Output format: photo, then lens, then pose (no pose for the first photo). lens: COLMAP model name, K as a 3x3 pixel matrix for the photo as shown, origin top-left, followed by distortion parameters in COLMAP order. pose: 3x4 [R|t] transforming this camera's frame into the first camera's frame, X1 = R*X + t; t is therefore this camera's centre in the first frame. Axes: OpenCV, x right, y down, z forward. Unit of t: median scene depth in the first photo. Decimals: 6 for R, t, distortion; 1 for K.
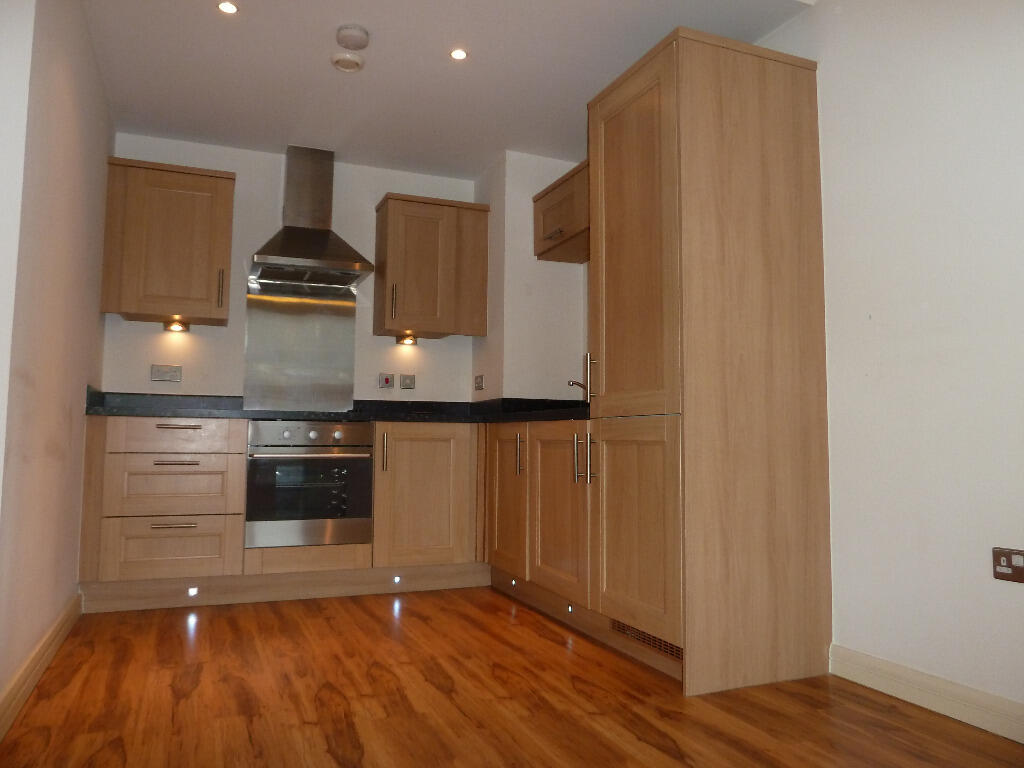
lens RADIAL K [[763.5, 0, 518.7], [0, 763.5, 377.5], [0, 0, 1]] dist [-0.040883, 0.012231]
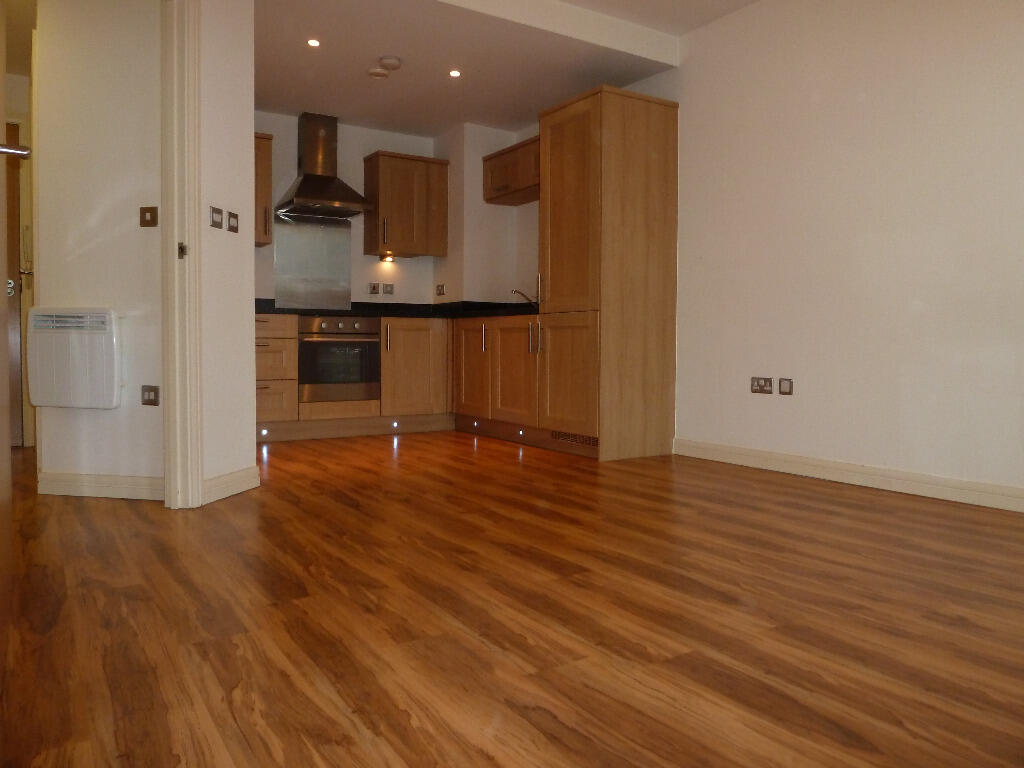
lens RADIAL K [[763.5, 0, 518.7], [0, 763.5, 377.5], [0, 0, 1]] dist [-0.040883, 0.012231]
pose [[0.984246, -0.010557, 0.176490, -0.195589], [-0.011519, 0.992267, 0.123589, -0.010618], [-0.176430, -0.123675, 0.976513, -0.499371]]
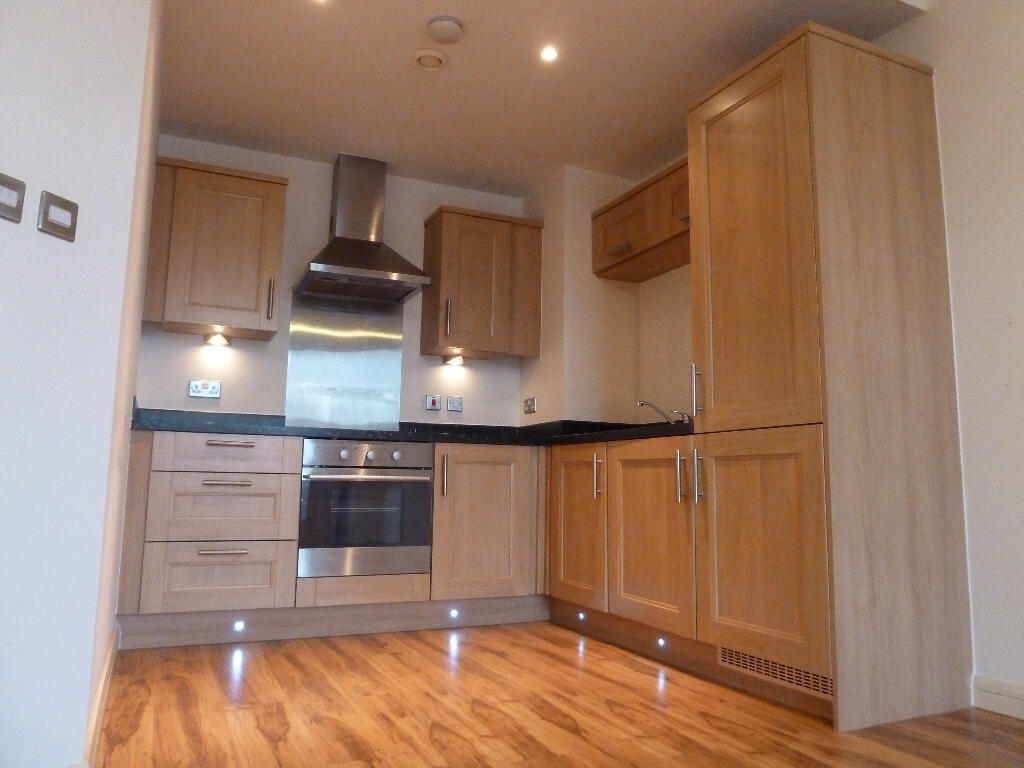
lens RADIAL K [[763.5, 0, 518.7], [0, 763.5, 377.5], [0, 0, 1]] dist [-0.040883, 0.012231]
pose [[0.999012, 0.012069, 0.042764, -0.131789], [-0.009618, 0.998324, -0.057070, 0.032063], [-0.043382, 0.056602, 0.997454, 0.057231]]
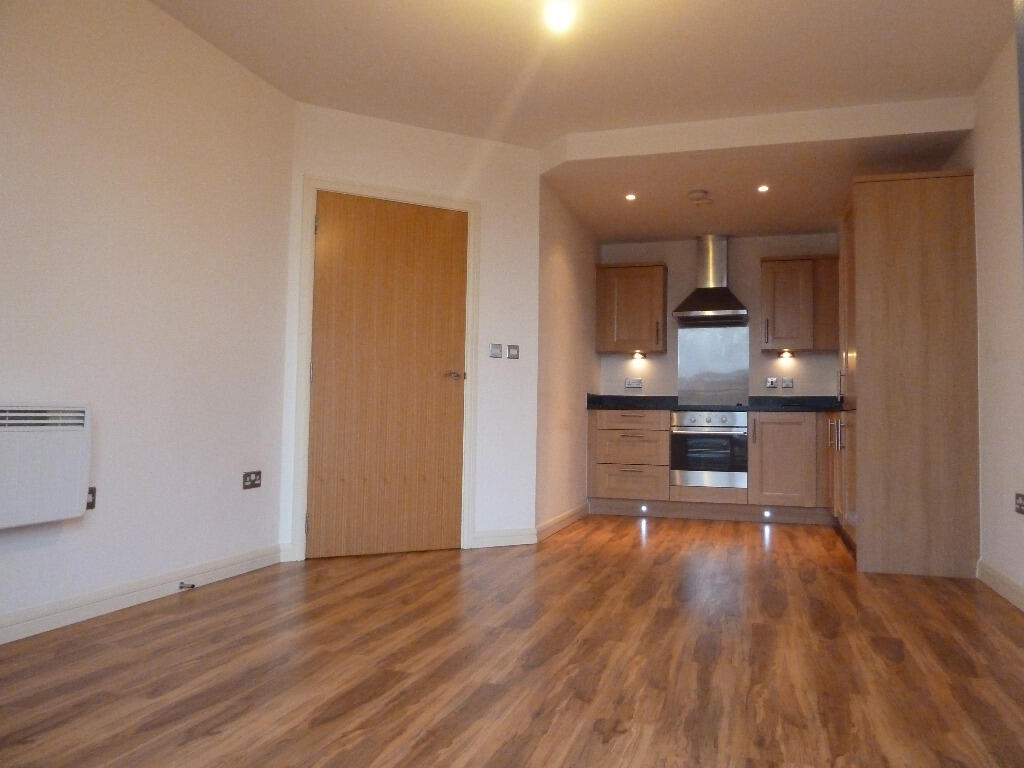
lens RADIAL K [[763.5, 0, 518.7], [0, 763.5, 377.5], [0, 0, 1]] dist [-0.040883, 0.012231]
pose [[0.762641, -0.029578, -0.646146, 0.485958], [0.043206, 0.999052, 0.005262, -0.042928], [0.645378, -0.031930, 0.763196, -0.518911]]
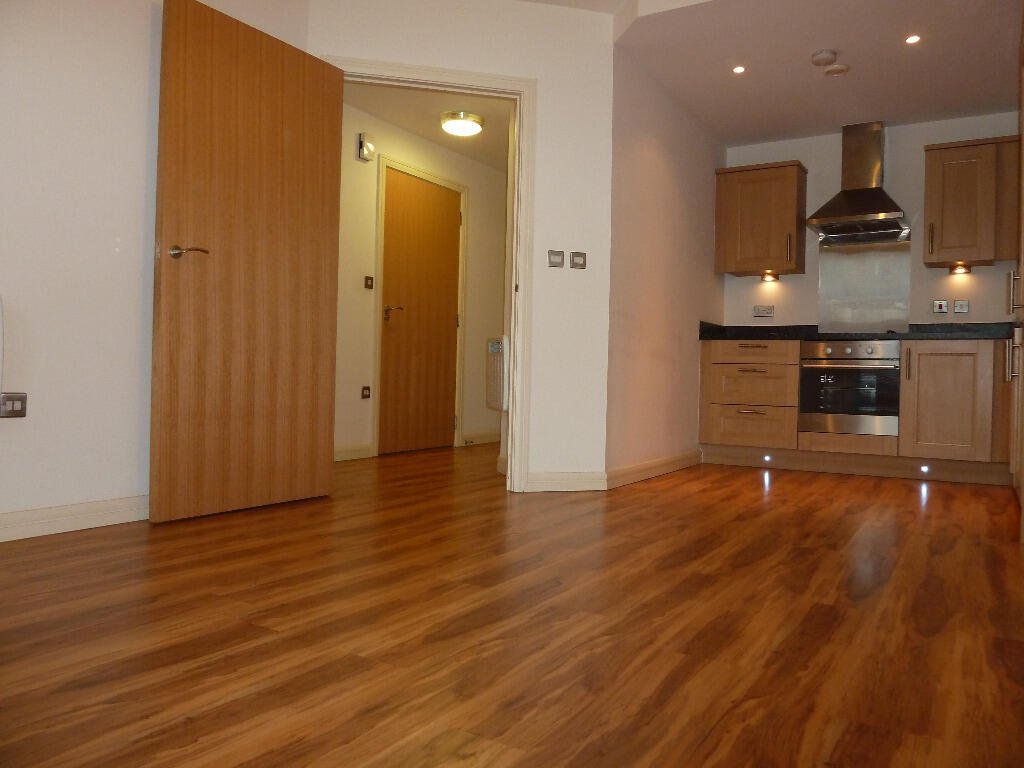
lens RADIAL K [[763.5, 0, 518.7], [0, 763.5, 377.5], [0, 0, 1]] dist [-0.040883, 0.012231]
pose [[0.582826, 0.010000, -0.812536, 0.470768], [0.048117, 0.997745, 0.046793, 0.032742], [0.811171, -0.066369, 0.581030, -0.234120]]
